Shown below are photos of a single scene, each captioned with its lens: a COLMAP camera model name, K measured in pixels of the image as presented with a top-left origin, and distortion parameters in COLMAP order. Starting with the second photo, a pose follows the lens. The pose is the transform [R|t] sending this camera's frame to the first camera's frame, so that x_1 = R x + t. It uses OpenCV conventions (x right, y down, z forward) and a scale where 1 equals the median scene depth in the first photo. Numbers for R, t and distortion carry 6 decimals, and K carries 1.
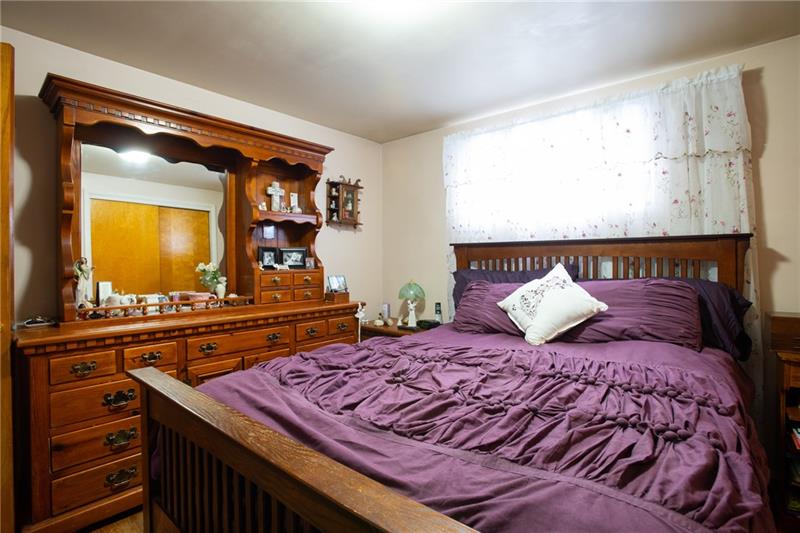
lens RADIAL K [[385.3, 0, 395.8], [0, 385.3, 262.5], [0, 0, 1]] dist [-0.042018, 0.004720]
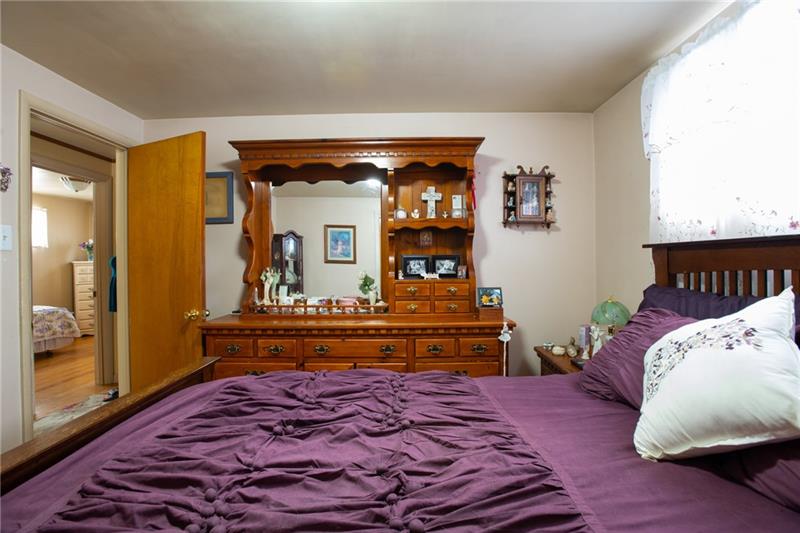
lens RADIAL K [[385.3, 0, 405.1], [0, 385.3, 262.0], [0, 0, 1]] dist [-0.042018, 0.004720]
pose [[0.664628, -0.002044, -0.747171, 0.360169], [-0.002327, 0.999986, -0.004806, -0.017273], [0.747171, 0.004933, 0.664614, 0.315685]]
